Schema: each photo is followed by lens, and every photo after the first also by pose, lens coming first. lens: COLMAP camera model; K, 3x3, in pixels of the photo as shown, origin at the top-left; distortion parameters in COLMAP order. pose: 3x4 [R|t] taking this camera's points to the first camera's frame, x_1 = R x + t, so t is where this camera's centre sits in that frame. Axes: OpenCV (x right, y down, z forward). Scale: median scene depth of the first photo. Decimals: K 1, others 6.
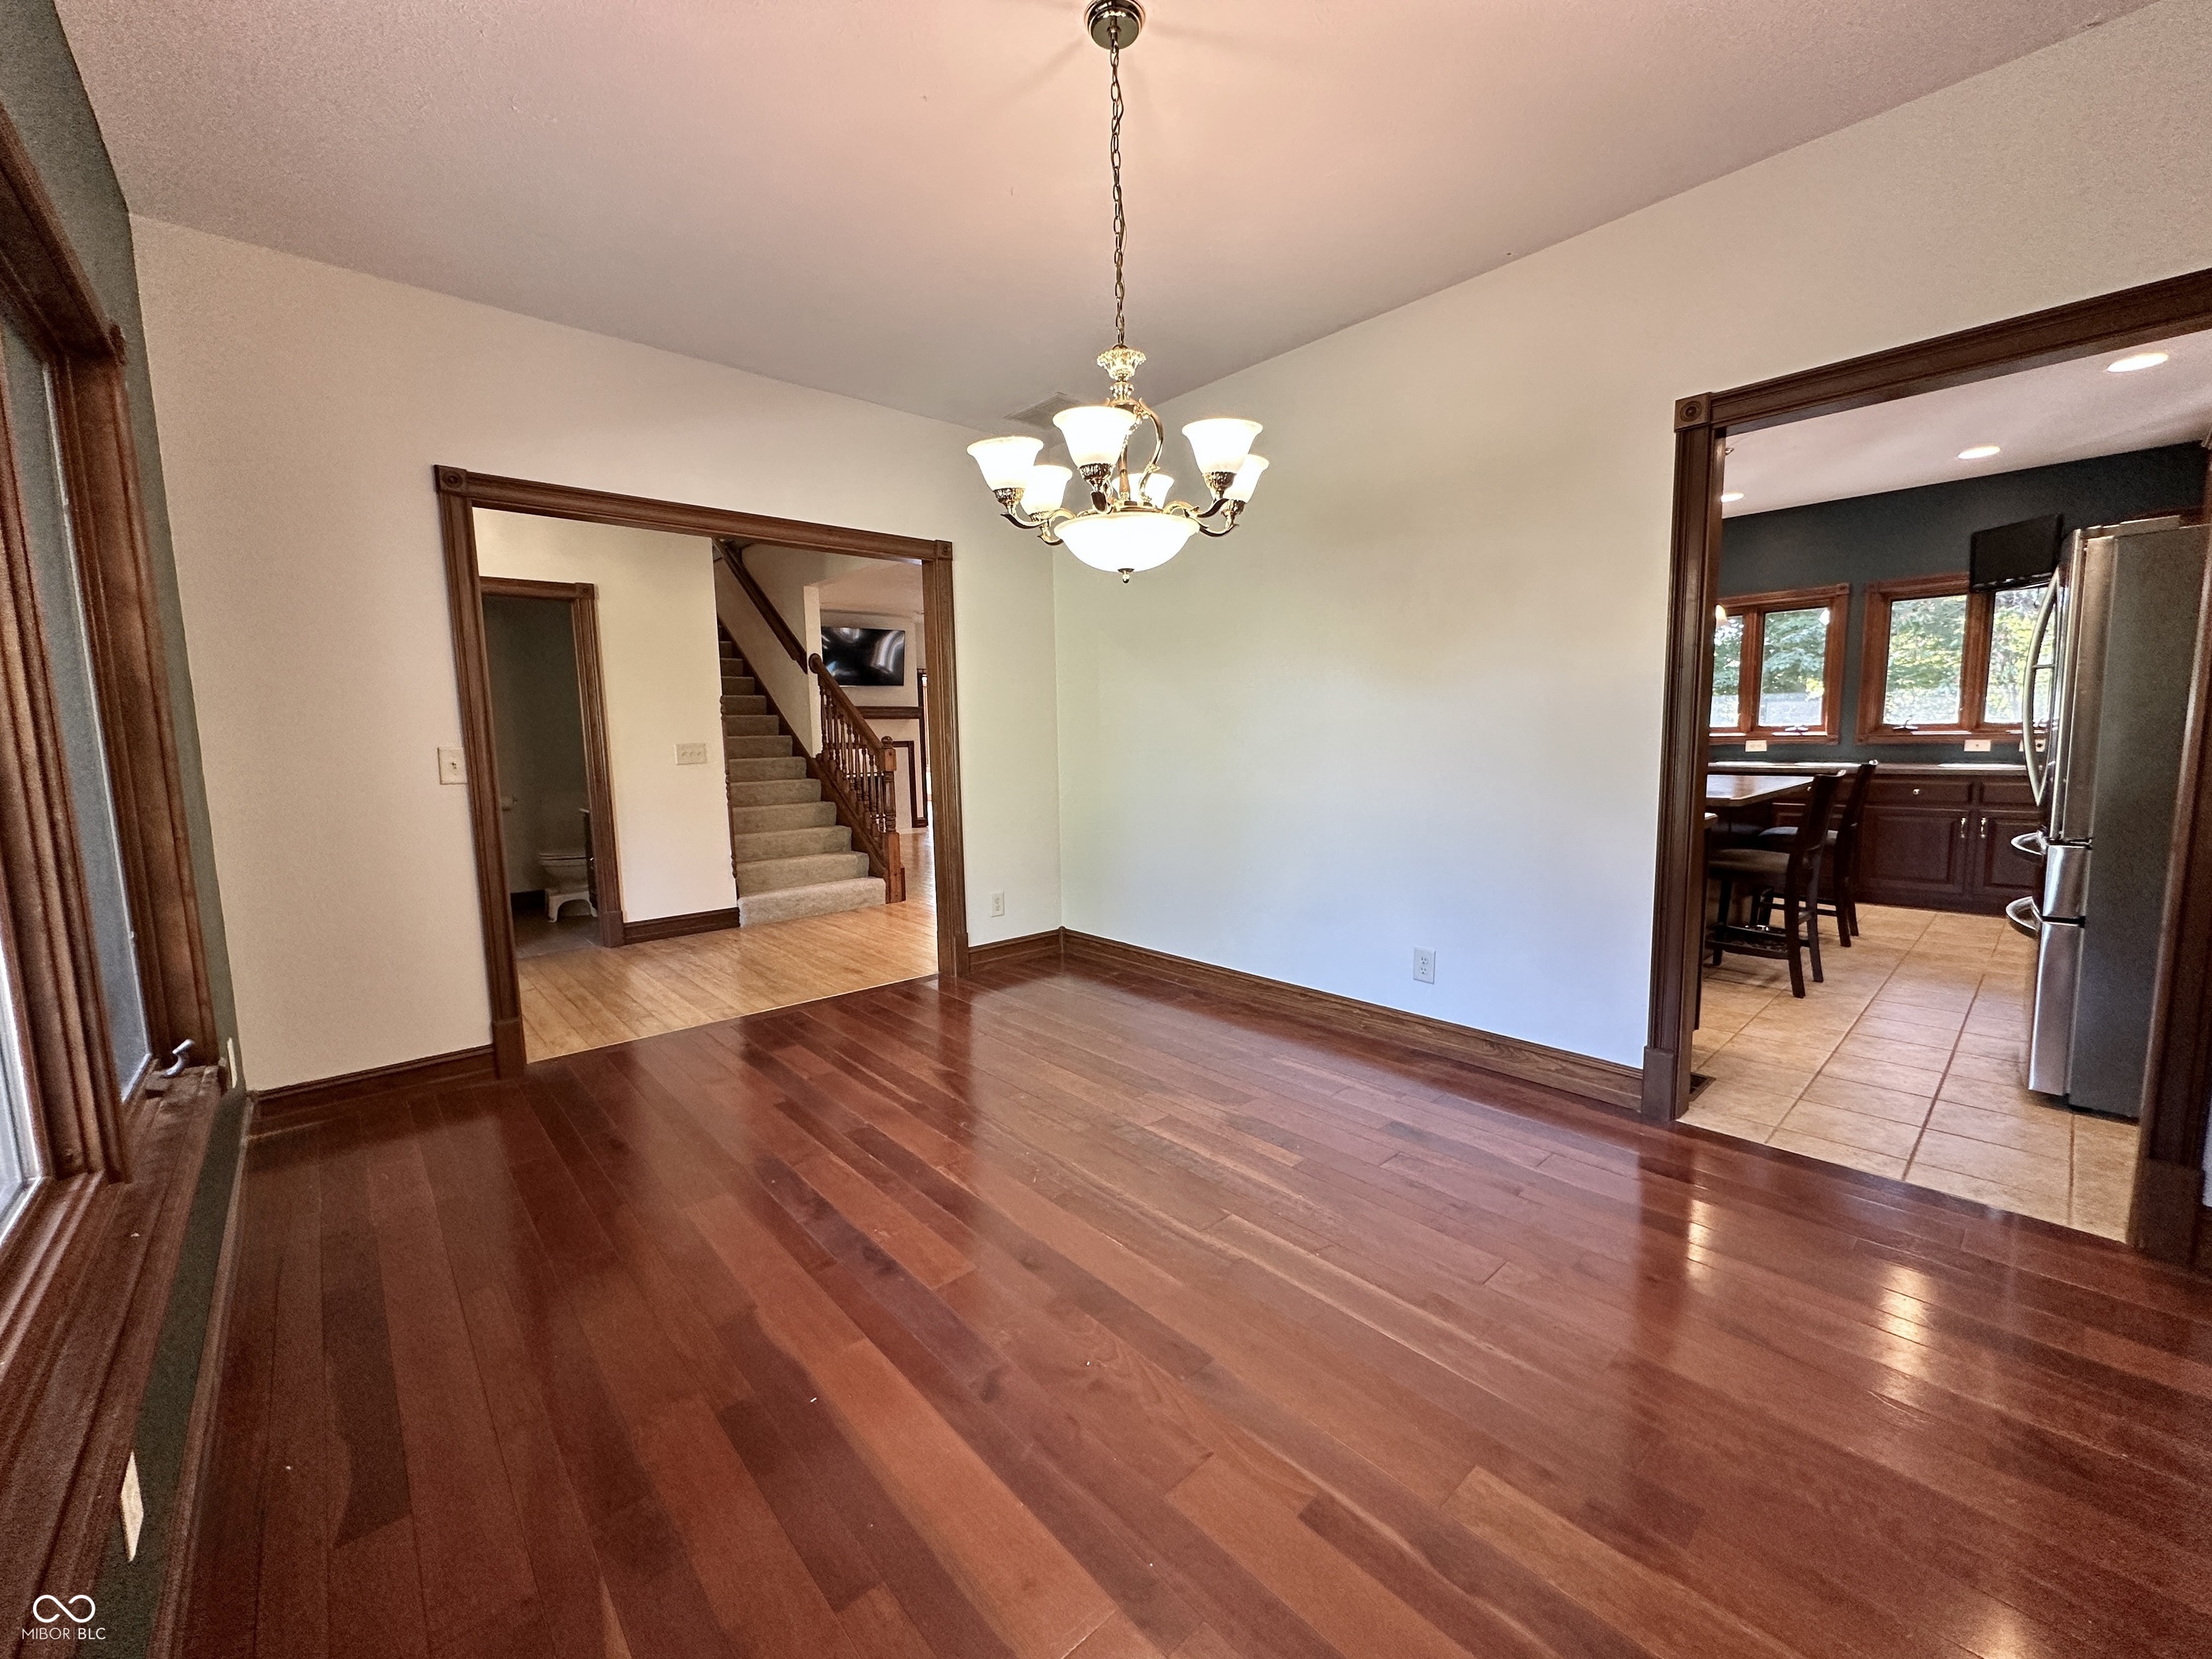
lens RADIAL K [[881.0, 0, 1106.0], [0, 881.0, 829.5], [0, 0, 1]] dist [-0.001399, 0.000036]
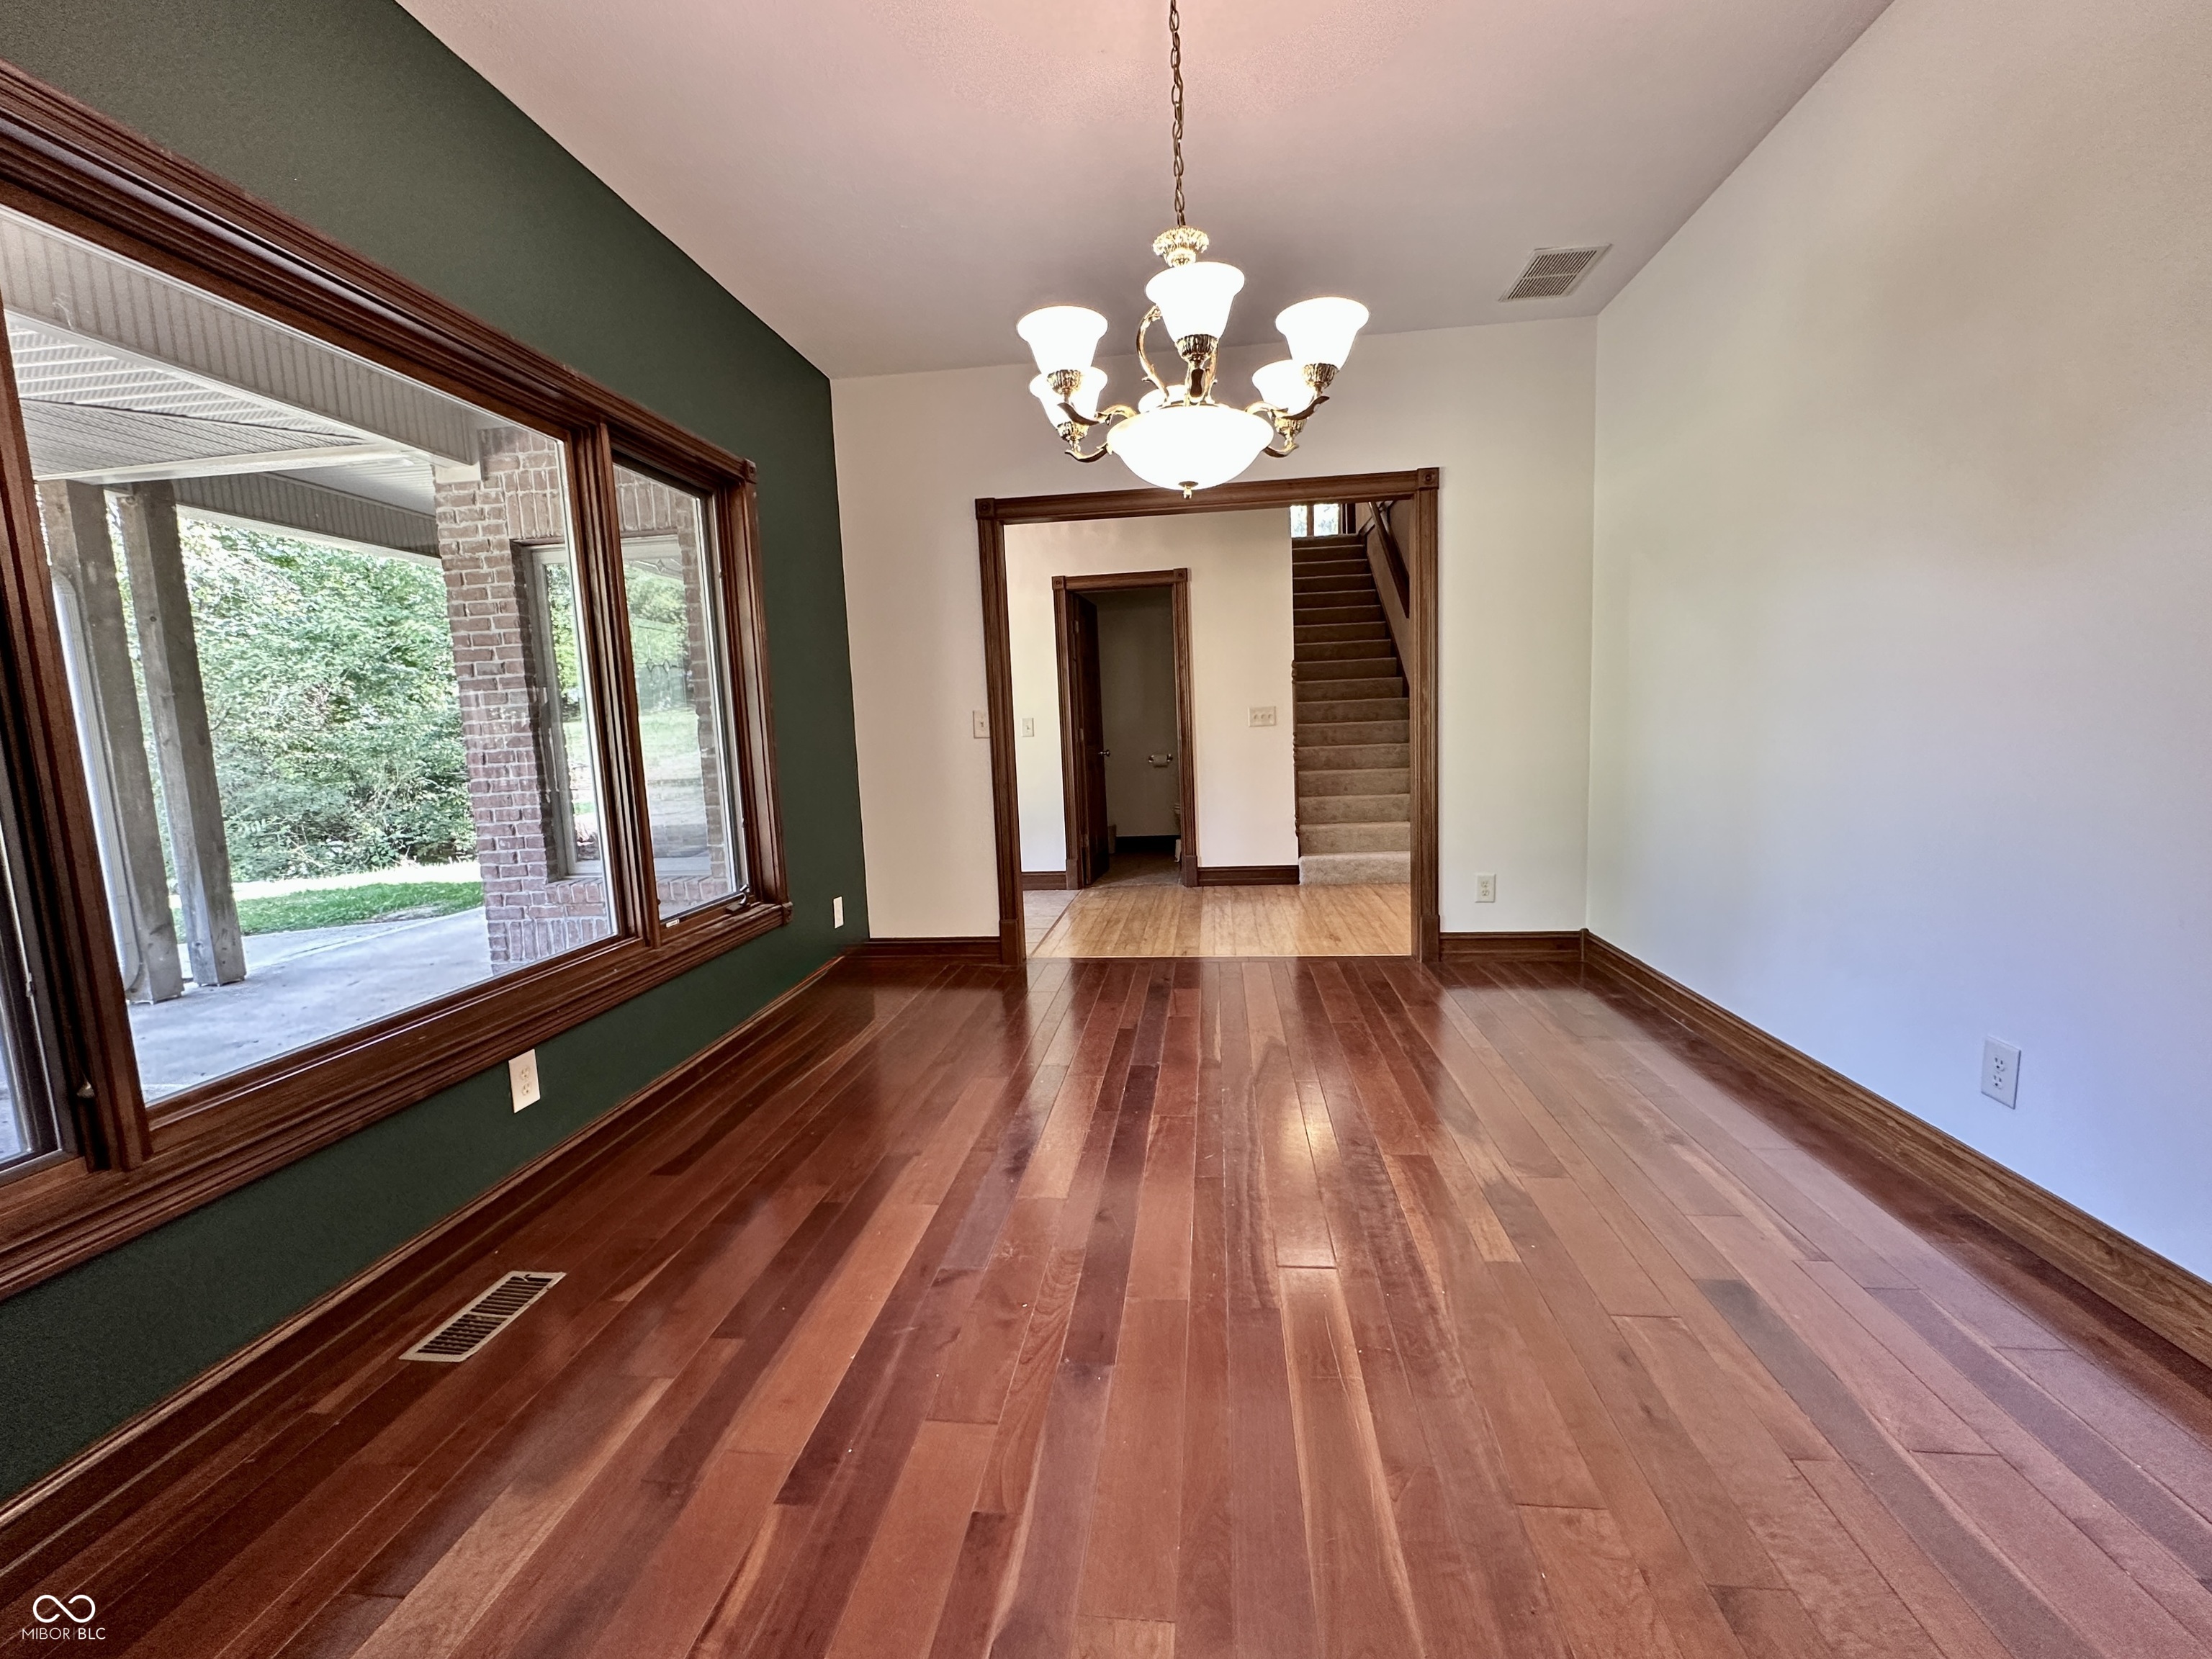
lens RADIAL K [[925.9, 0, 1106.0], [0, 925.9, 829.5], [0, 0, 1]] dist [-0.000488, -0.000024]
pose [[0.663382, 0.077063, -0.744302, 0.307461], [-0.056201, 0.997004, 0.053136, 0.002040], [0.746167, 0.006581, 0.665726, 0.142735]]
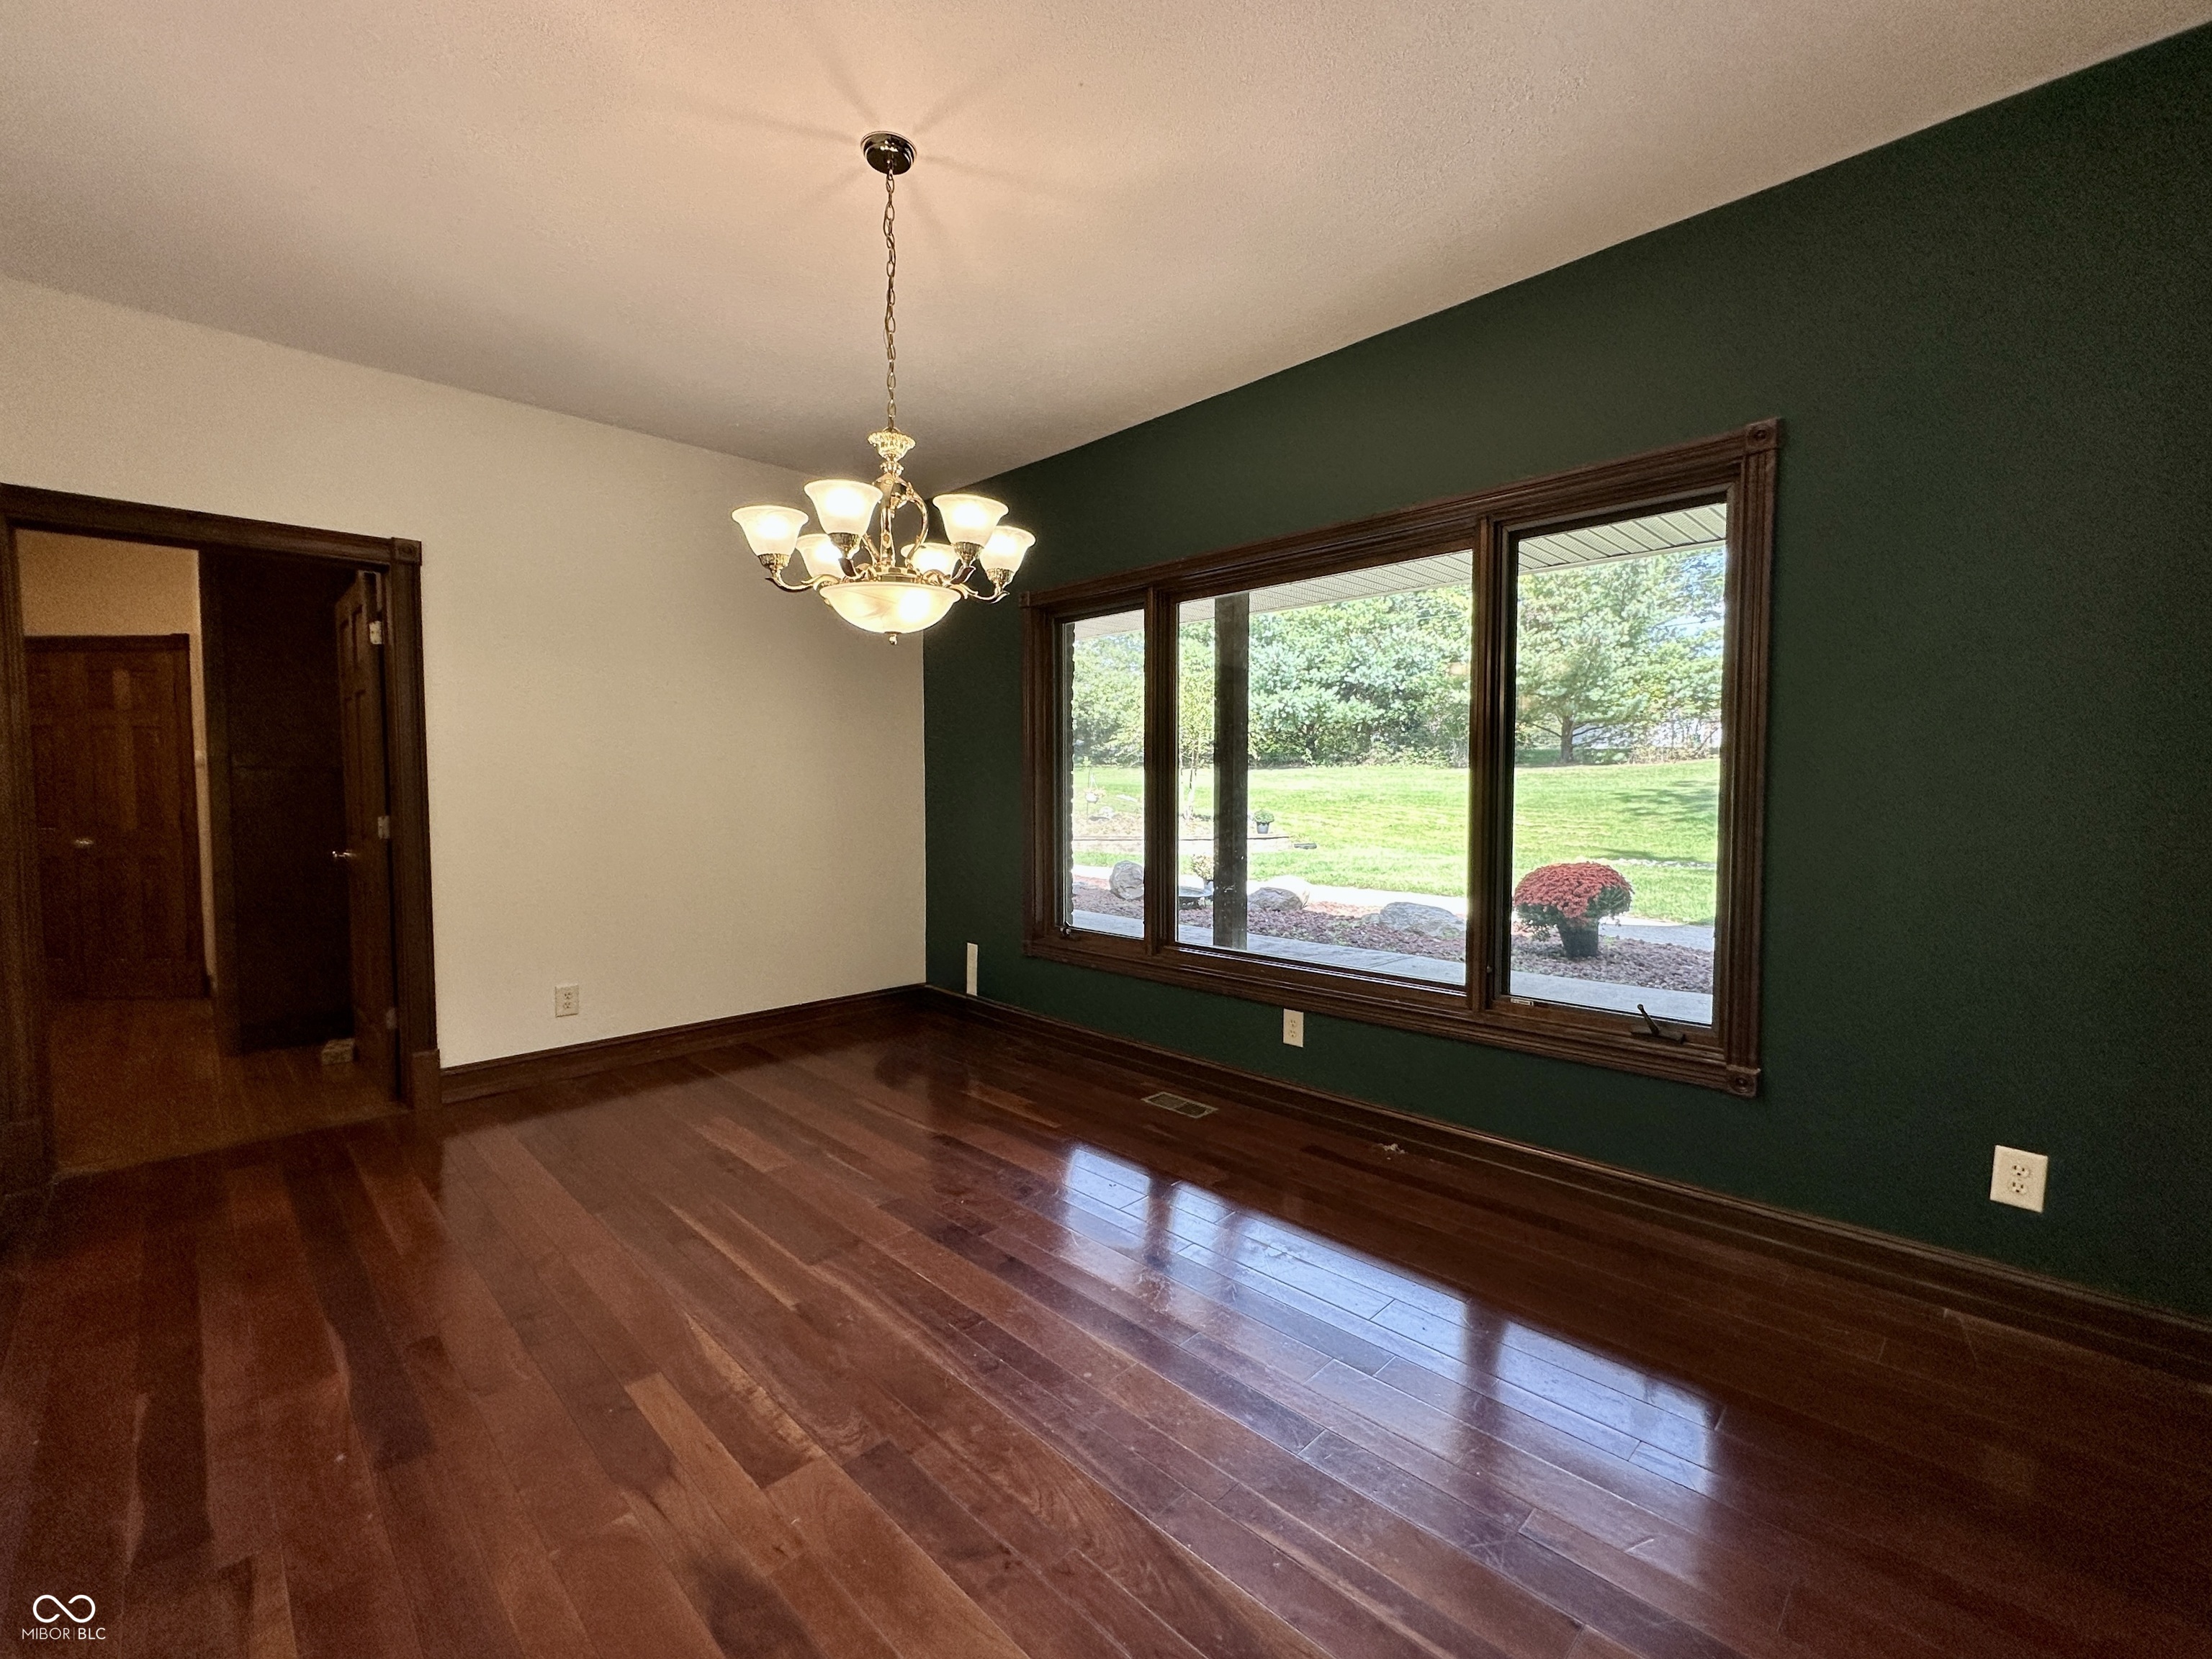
lens RADIAL K [[925.9, 0, 1106.0], [0, 925.9, 829.5], [0, 0, 1]] dist [-0.000488, -0.000024]
pose [[-0.997919, 0.026259, -0.058886, -0.073906], [0.016211, 0.986154, 0.165038, -0.110043], [0.062404, 0.163740, -0.984528, 0.970167]]
